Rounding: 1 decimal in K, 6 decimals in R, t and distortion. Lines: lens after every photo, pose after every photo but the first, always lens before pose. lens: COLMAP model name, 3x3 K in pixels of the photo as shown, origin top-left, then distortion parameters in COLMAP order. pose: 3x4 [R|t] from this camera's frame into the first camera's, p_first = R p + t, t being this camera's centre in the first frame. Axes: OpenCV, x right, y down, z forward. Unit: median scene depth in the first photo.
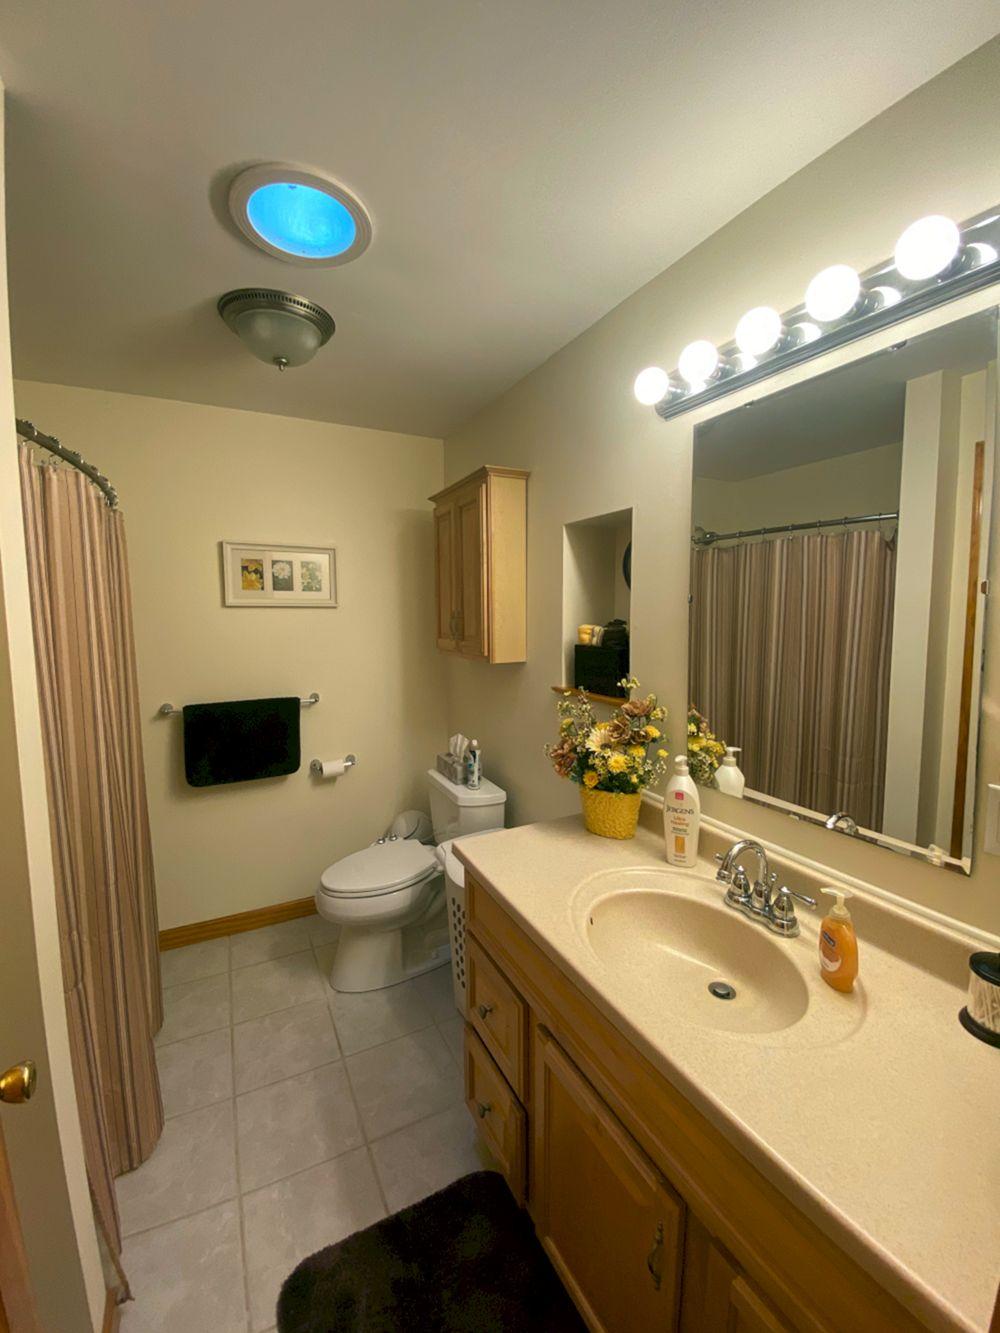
lens RADIAL K [[538.1, 0, 492.0], [0, 538.1, 659.6], [0, 0, 1]] dist [0.052039, -0.033801]
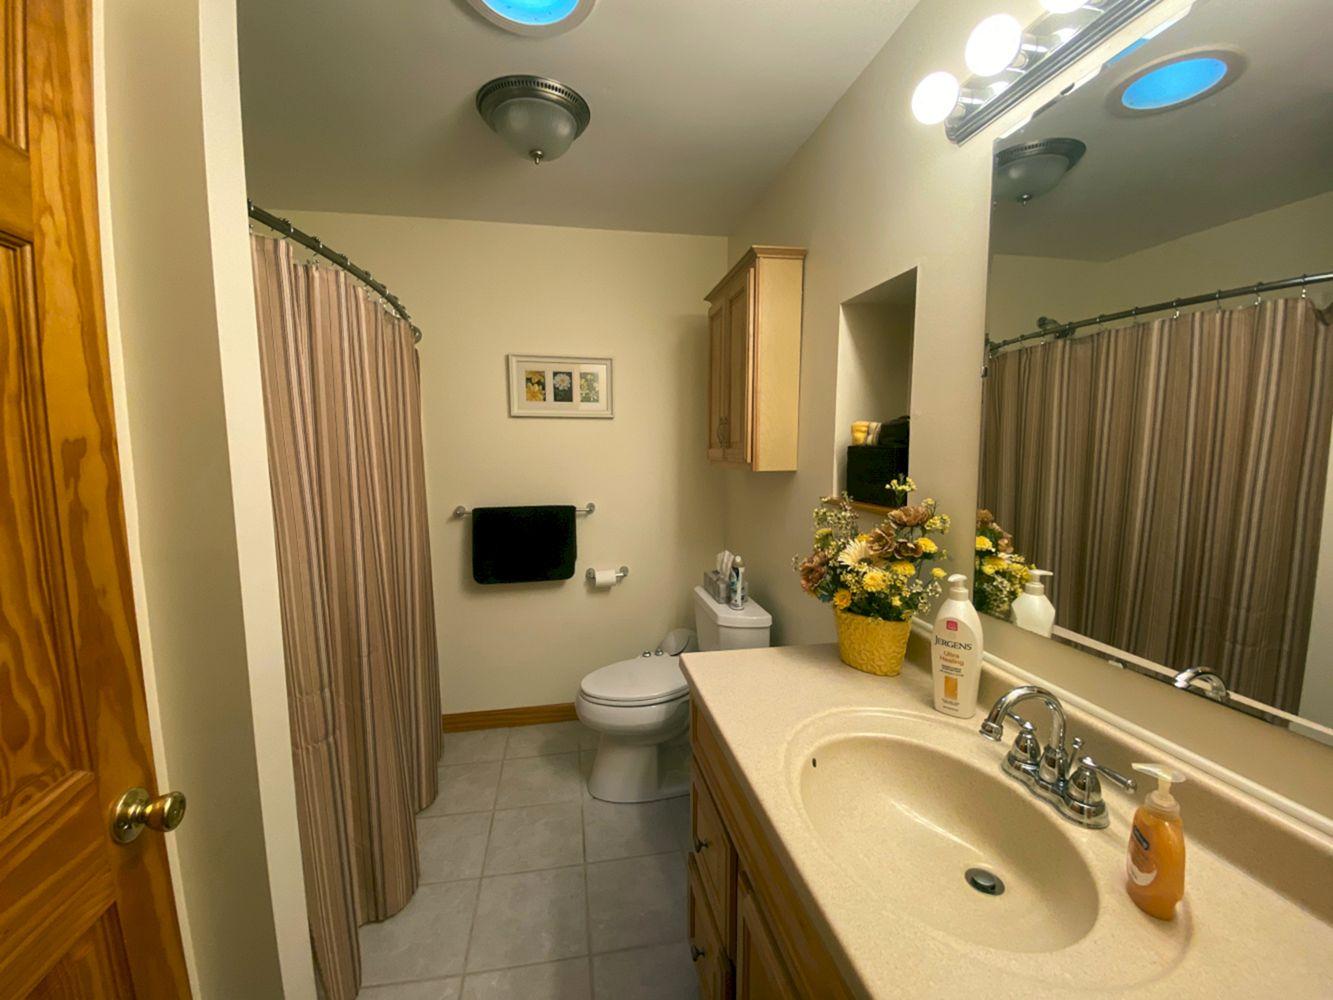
lens RADIAL K [[538.1, 0, 659.6], [0, 538.1, 503.7], [0, 0, 1]] dist [0.052039, -0.033801]
pose [[0.959224, 0.031698, -0.280863, 0.140869], [-0.025989, 0.999373, 0.024029, 0.062407], [0.281449, -0.015750, 0.959447, 0.123967]]
